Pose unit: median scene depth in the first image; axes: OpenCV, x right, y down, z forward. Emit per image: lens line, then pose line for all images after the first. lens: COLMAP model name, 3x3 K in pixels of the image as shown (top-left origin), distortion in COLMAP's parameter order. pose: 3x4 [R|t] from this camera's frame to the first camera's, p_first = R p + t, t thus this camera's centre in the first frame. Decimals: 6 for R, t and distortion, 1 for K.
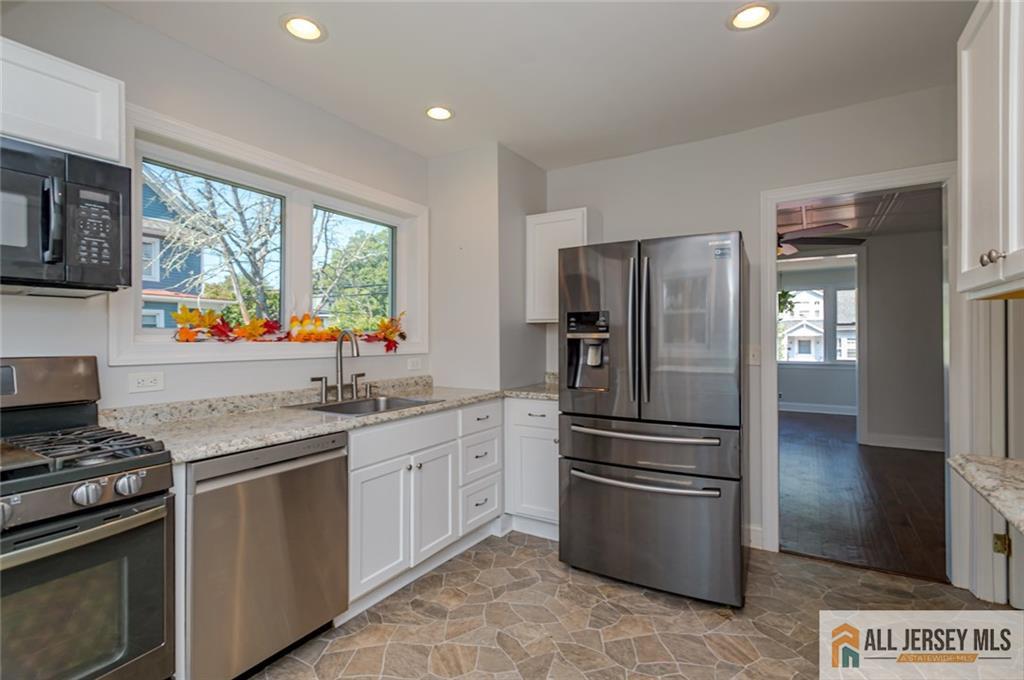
lens RADIAL K [[476.3, 0, 511.5], [0, 476.3, 335.8], [0, 0, 1]] dist [0.015970, -0.000134]
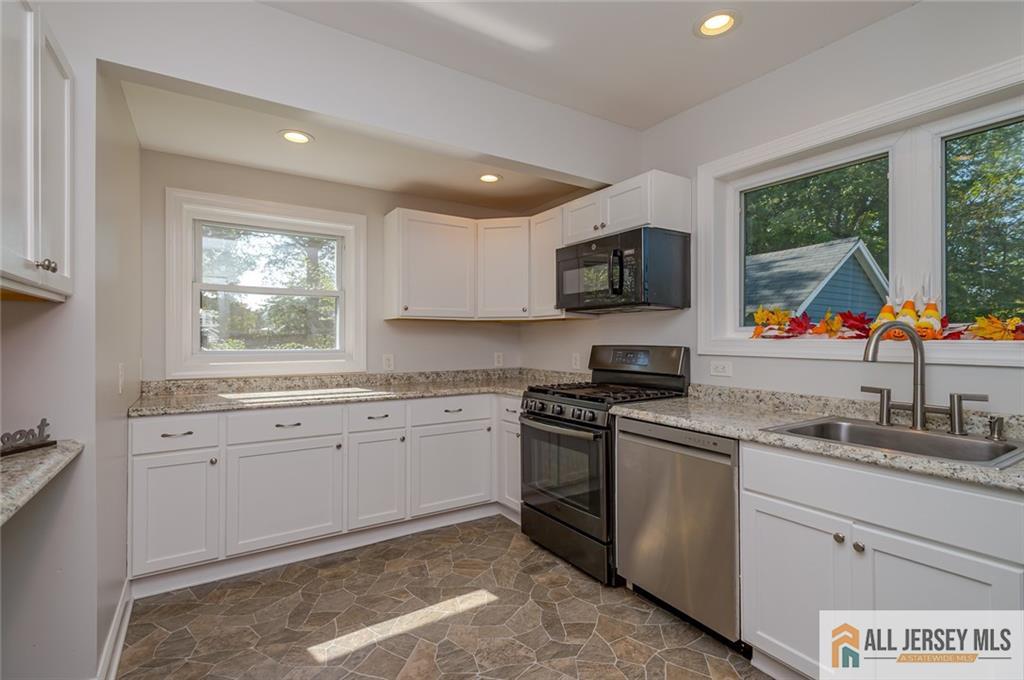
lens RADIAL K [[476.3, 0, 511.5], [0, 476.3, 335.8], [0, 0, 1]] dist [0.015970, -0.000134]
pose [[-0.423182, 0.000619, -0.906044, 0.616397], [0.004265, 0.999990, -0.001309, 0.005764], [0.906035, -0.004418, -0.423181, 0.970866]]
